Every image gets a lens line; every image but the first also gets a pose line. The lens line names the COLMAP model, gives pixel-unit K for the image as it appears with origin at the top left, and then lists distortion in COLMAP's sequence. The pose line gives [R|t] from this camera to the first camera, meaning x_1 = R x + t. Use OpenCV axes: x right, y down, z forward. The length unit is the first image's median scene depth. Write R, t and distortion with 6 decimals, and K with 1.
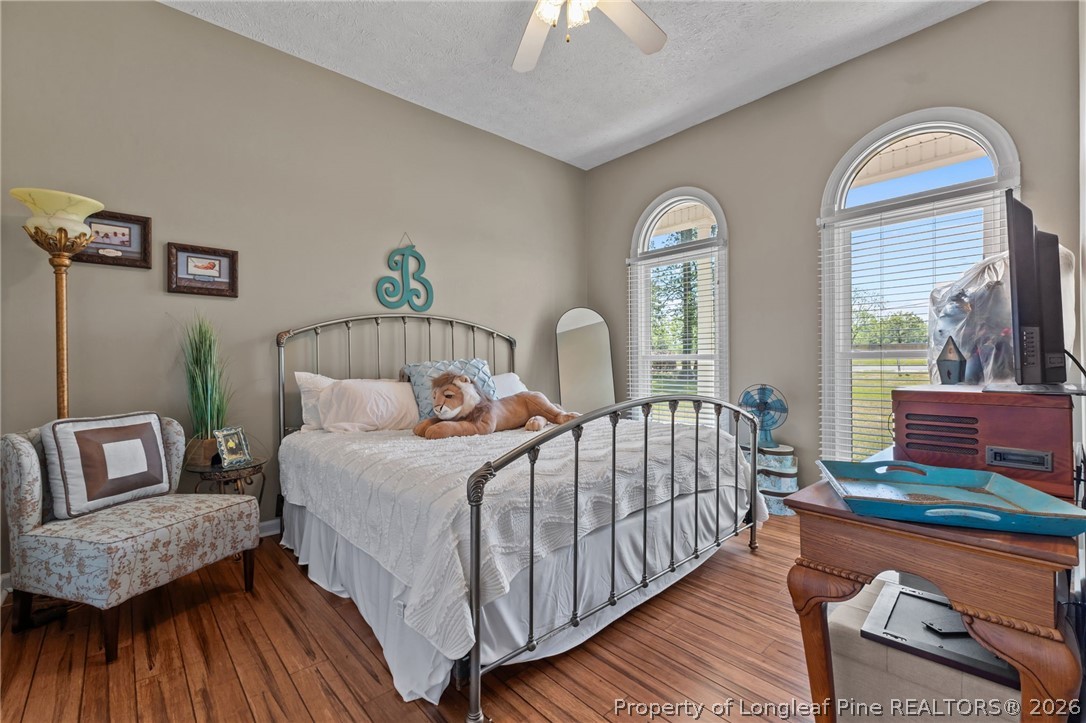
lens RADIAL K [[469.7, 0, 543.0], [0, 469.7, 361.5], [0, 0, 1]] dist [0.000937, 0.000039]
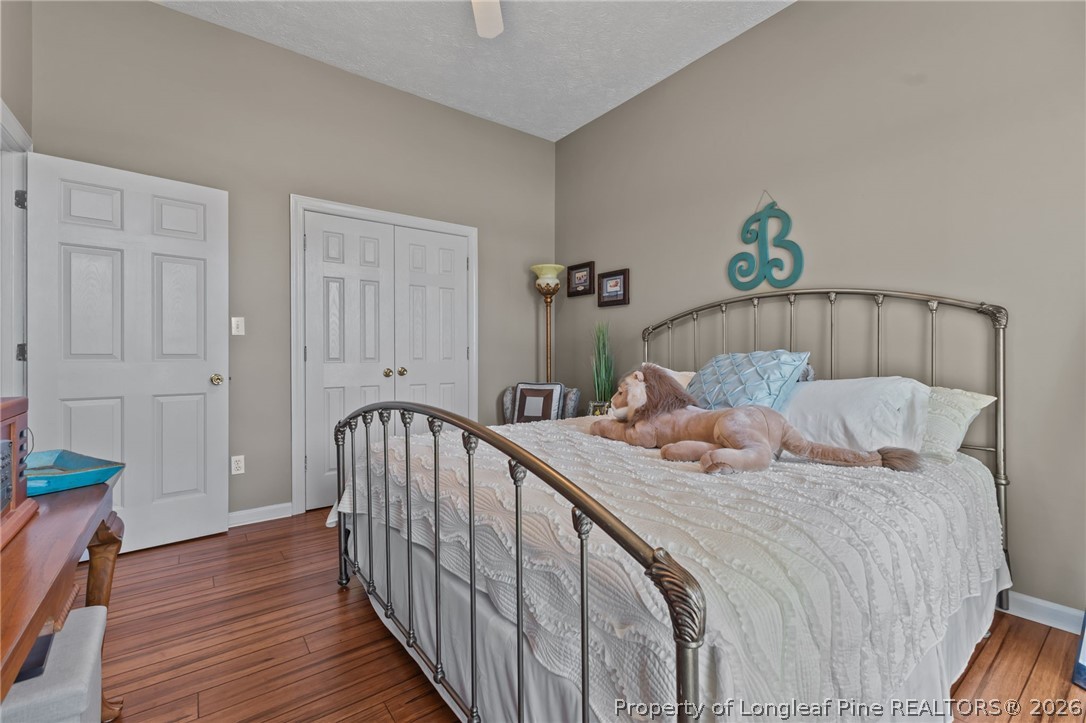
lens RADIAL K [[469.7, 0, 543.0], [0, 469.7, 361.5], [0, 0, 1]] dist [0.000937, 0.000039]
pose [[-0.090819, 0.022916, -0.995604, 0.668424], [0.001127, 0.999737, 0.022908, -0.007951], [0.995867, 0.000958, -0.090821, 0.890042]]
